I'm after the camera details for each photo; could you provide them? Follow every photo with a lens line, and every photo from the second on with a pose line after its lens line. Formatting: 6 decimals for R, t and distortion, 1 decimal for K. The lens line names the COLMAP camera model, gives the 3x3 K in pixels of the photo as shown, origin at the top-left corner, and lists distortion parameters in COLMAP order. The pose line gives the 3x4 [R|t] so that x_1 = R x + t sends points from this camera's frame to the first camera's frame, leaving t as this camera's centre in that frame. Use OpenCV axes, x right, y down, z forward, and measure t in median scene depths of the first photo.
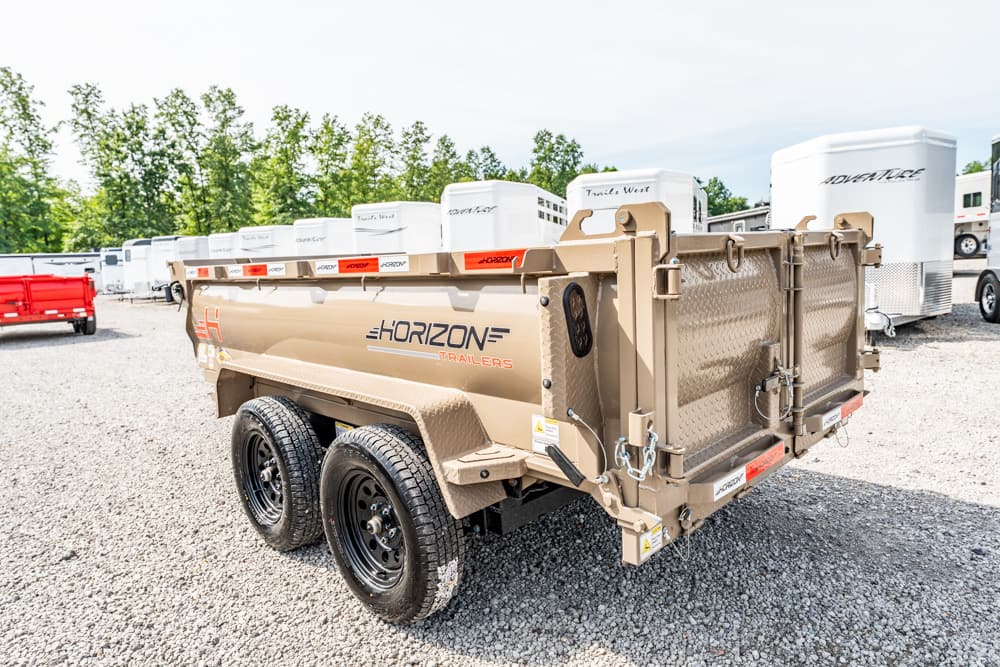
lens RADIAL K [[613.1, 0, 496.6], [0, 613.1, 334.9], [0, 0, 1]] dist [0.000886, 0.001267]
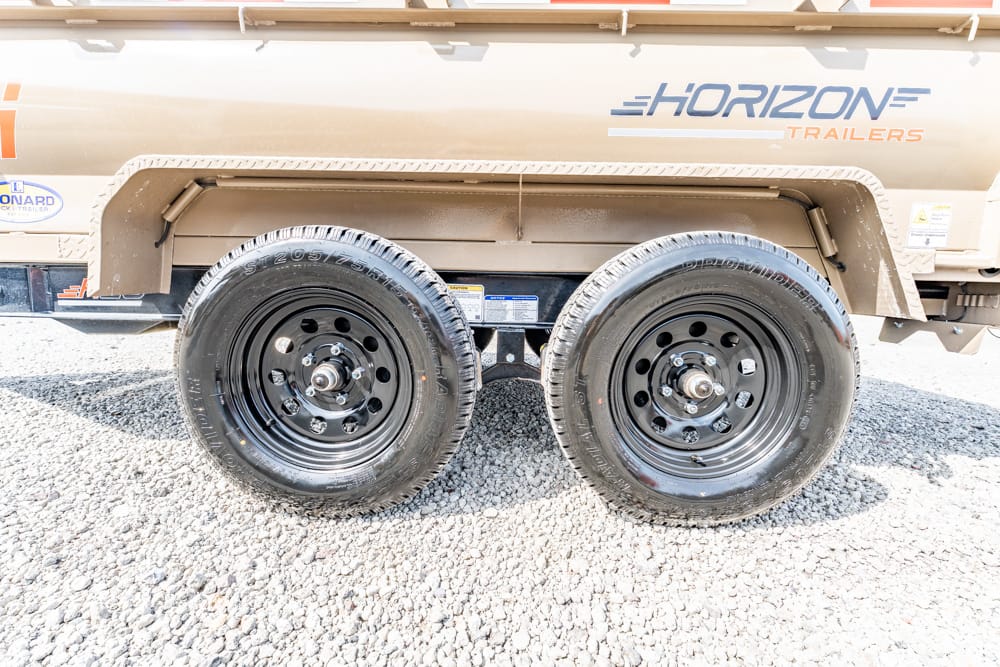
lens RADIAL K [[415.7, 0, 500.0], [0, 415.7, 333.5], [0, 0, 1]] dist [-0.000356, 0.000035]
pose [[0.713438, -0.019507, 0.700447, -0.604965], [0.031912, 0.999480, -0.004669, 0.232605], [-0.699991, 0.025684, 0.713689, 0.775779]]
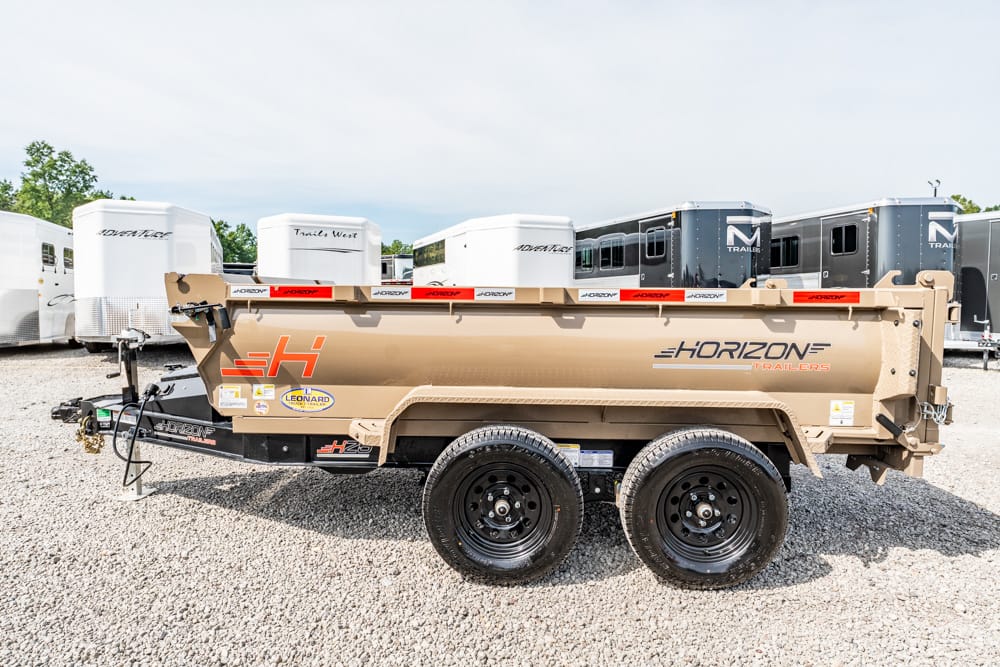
lens RADIAL K [[593.5, 0, 495.9], [0, 593.5, 332.2], [0, 0, 1]] dist [-0.006102, -0.001559]
pose [[0.730467, 0.009419, 0.682883, -1.197191], [0.042281, 0.997363, -0.058984, 0.010498], [-0.681638, 0.071959, 0.728143, 0.383358]]
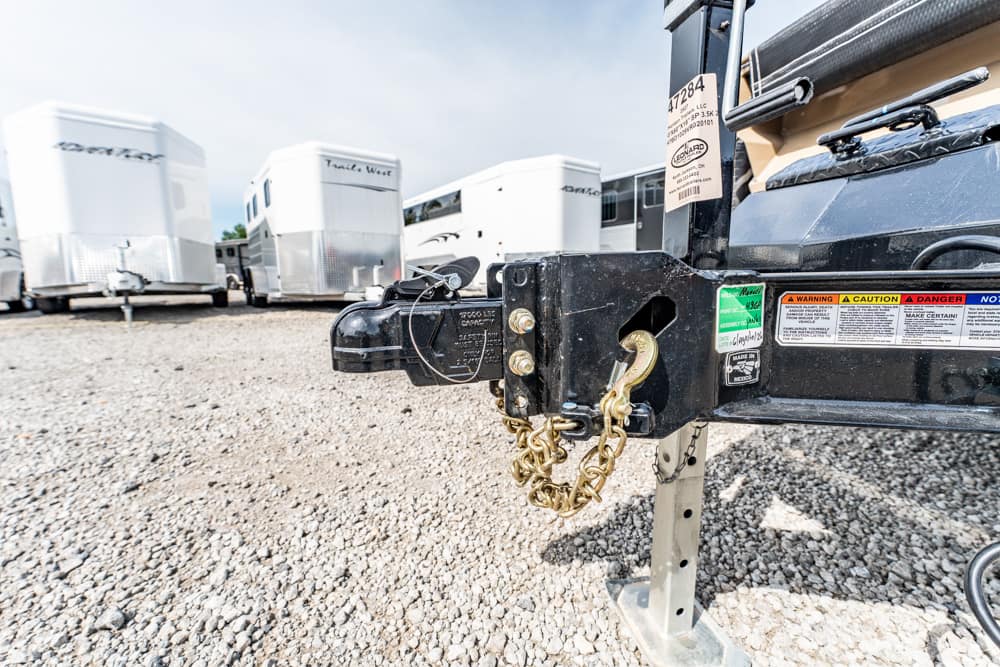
lens RADIAL K [[415.7, 0, 500.0], [0, 415.7, 333.5], [0, 0, 1]] dist [-0.000356, 0.000035]
pose [[0.520608, -0.077946, 0.850230, -1.120580], [0.092606, 0.995104, 0.034524, 0.078892], [-0.848759, 0.060763, 0.525278, 2.136501]]
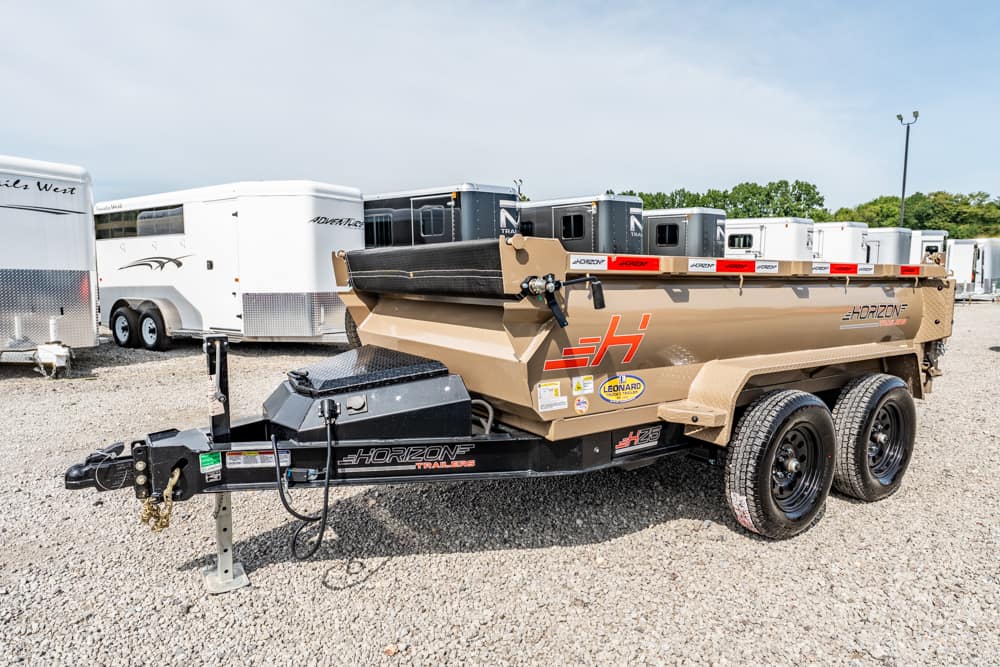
lens RADIAL K [[613.1, 0, 496.6], [0, 613.1, 334.9], [0, 0, 1]] dist [0.000886, 0.001267]
pose [[0.195515, -0.043014, 0.979757, -1.737005], [0.108727, 0.993830, 0.021934, -0.079892], [-0.974655, 0.102237, 0.198985, 1.500453]]
